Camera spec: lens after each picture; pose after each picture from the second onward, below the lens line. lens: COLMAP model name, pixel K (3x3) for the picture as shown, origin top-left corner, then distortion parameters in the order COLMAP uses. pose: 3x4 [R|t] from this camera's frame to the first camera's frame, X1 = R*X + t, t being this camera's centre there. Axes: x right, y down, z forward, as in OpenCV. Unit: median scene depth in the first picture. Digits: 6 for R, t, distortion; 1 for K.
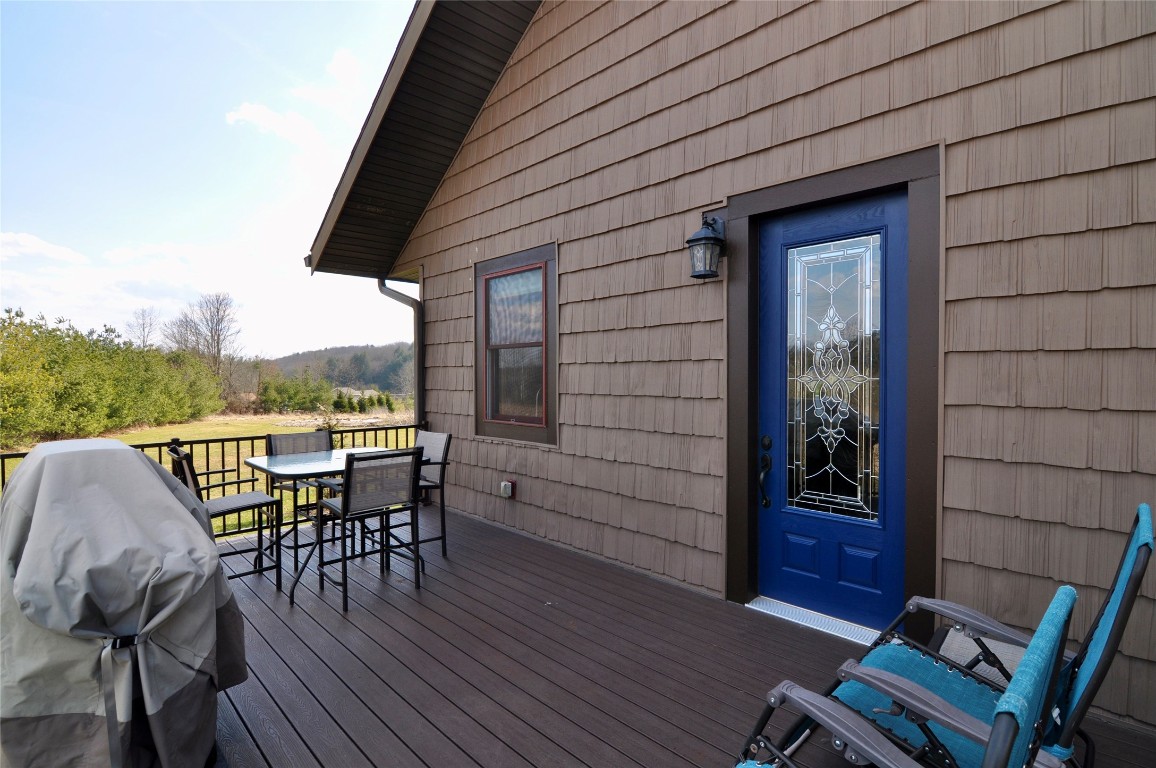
lens RADIAL K [[557.4, 0, 575.6], [0, 557.4, 386.6], [0, 0, 1]] dist [-0.010234, -0.010536]
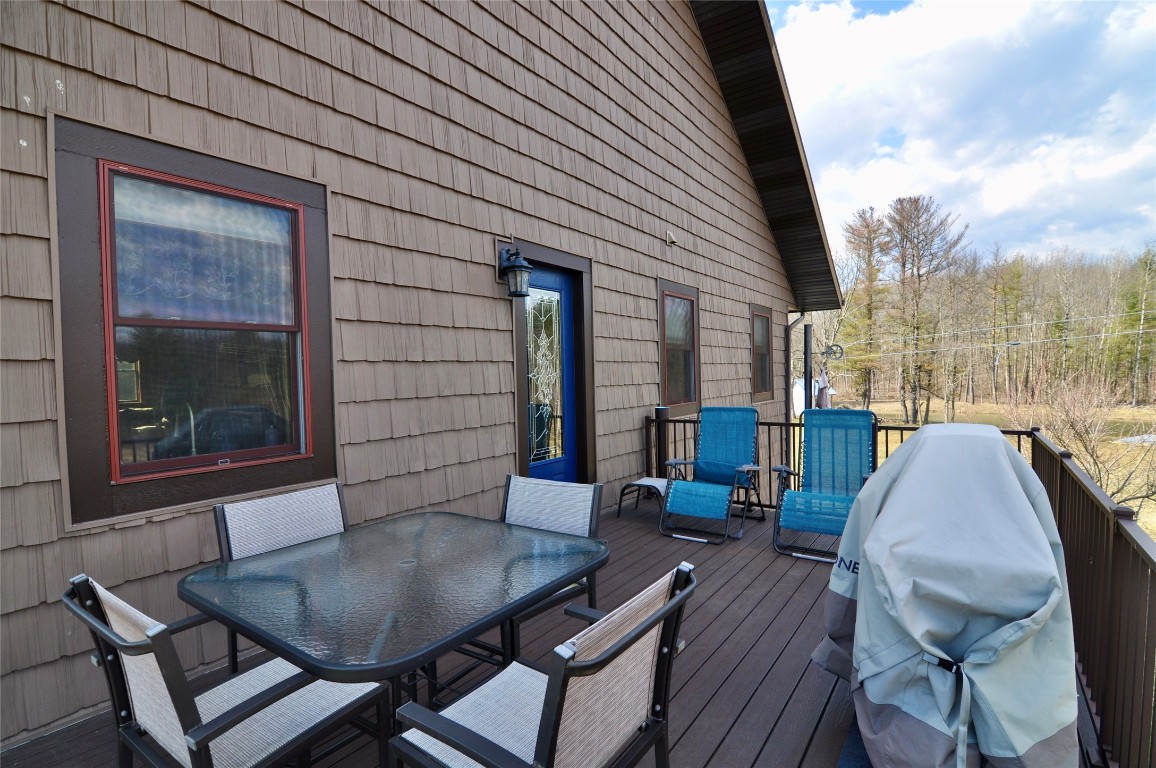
lens RADIAL K [[557.4, 0, 575.7], [0, 557.4, 388.4], [0, 0, 1]] dist [-0.010234, -0.010536]
pose [[-0.181820, -0.024822, 0.983018, -0.809602], [0.039135, 0.998707, 0.032456, -0.017963], [-0.982553, 0.044371, -0.180614, 0.860415]]
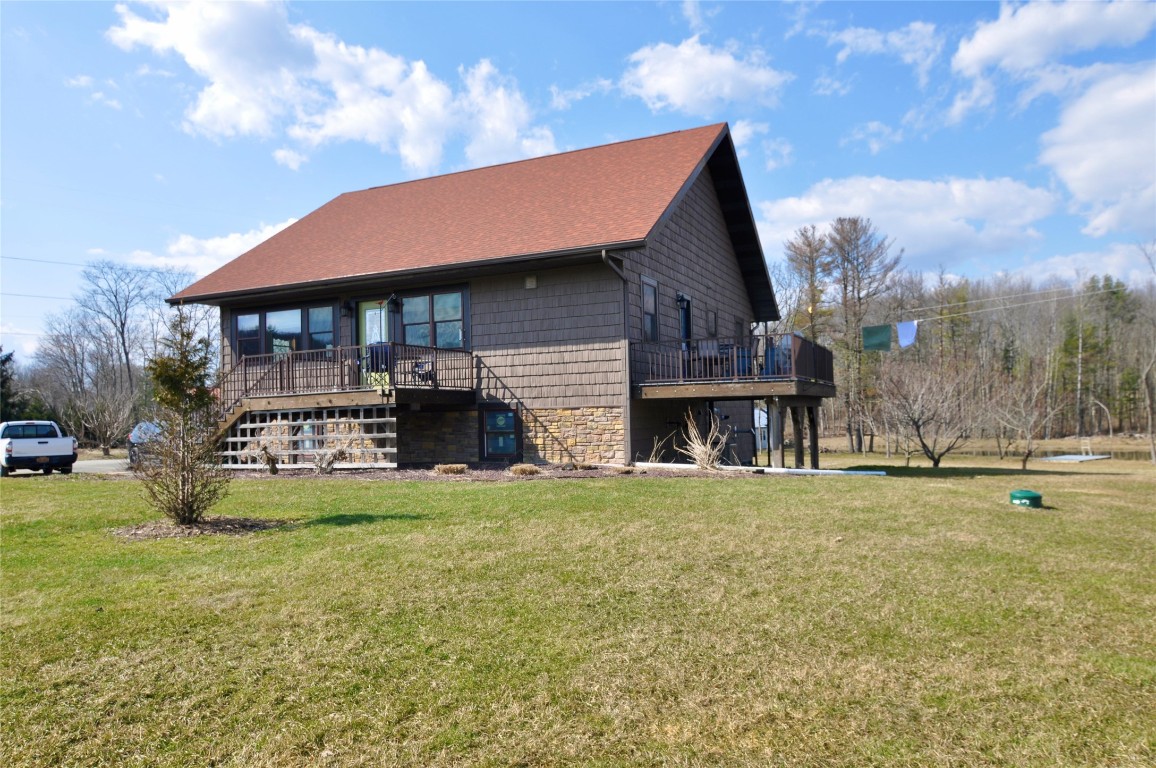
lens RADIAL K [[794.9, 0, 584.0], [0, 794.9, 395.6], [0, 0, 1]] dist [0.007946, 0.000394]
pose [[-0.367684, 0.032425, 0.929386, -3.620533], [0.036738, 0.999118, -0.020323, 0.386331], [-0.929225, 0.026671, -0.368551, 2.849441]]
